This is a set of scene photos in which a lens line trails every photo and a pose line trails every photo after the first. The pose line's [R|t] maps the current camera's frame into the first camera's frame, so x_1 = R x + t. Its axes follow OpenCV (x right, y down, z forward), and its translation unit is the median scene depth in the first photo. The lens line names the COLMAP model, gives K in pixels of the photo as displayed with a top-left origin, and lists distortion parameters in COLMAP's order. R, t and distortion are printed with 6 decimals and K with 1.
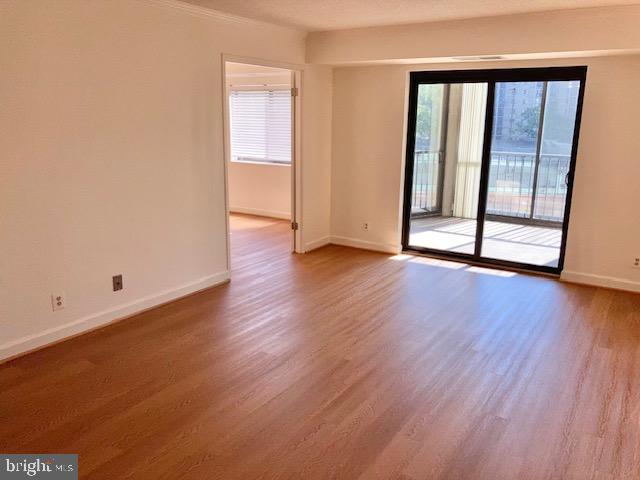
lens RADIAL K [[541.6, 0, 322.9], [0, 541.6, 241.8], [0, 0, 1]] dist [0.032808, -0.003234]
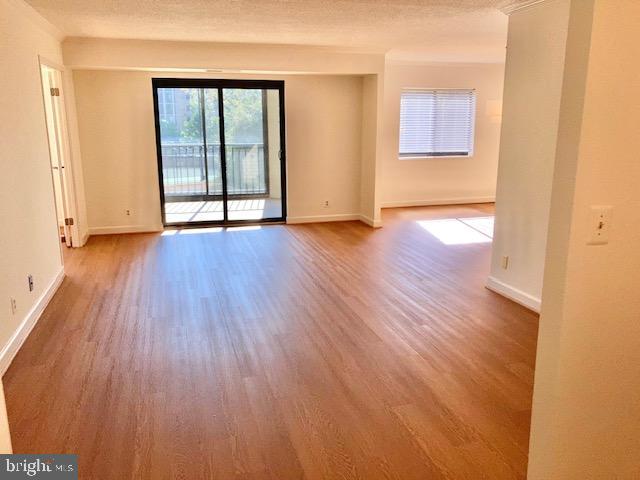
lens RADIAL K [[541.6, 0, 319.6], [0, 541.6, 236.6], [0, 0, 1]] dist [0.032808, -0.003234]
pose [[0.659954, -0.178714, 0.729741, -0.533906], [0.184154, 0.980146, 0.073496, 0.010562], [-0.728387, 0.085881, 0.679762, -0.053490]]
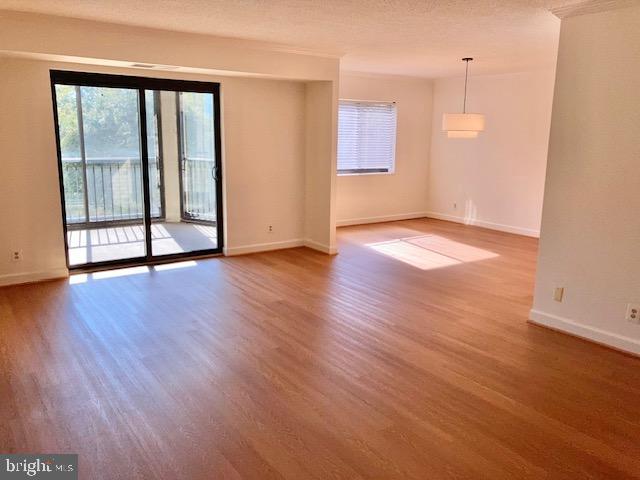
lens RADIAL K [[541.6, 0, 318.2], [0, 541.6, 241.5], [0, 0, 1]] dist [0.032808, -0.003234]
pose [[0.359768, -0.191476, 0.913183, -0.542763], [0.203540, 0.971251, 0.123462, -0.063742], [-0.910570, 0.141452, 0.388398, 0.304343]]
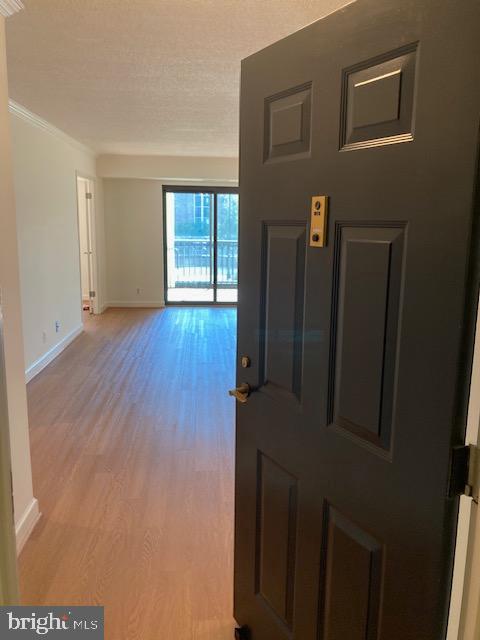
lens RADIAL K [[541.6, 0, 239.7], [0, 541.6, 319.3], [0, 0, 1]] dist [0.032808, -0.003234]
pose [[0.799831, -0.112563, 0.589576, -0.598604], [0.137222, 0.990536, 0.002956, 0.083446], [-0.584329, 0.078539, 0.807708, -0.314790]]
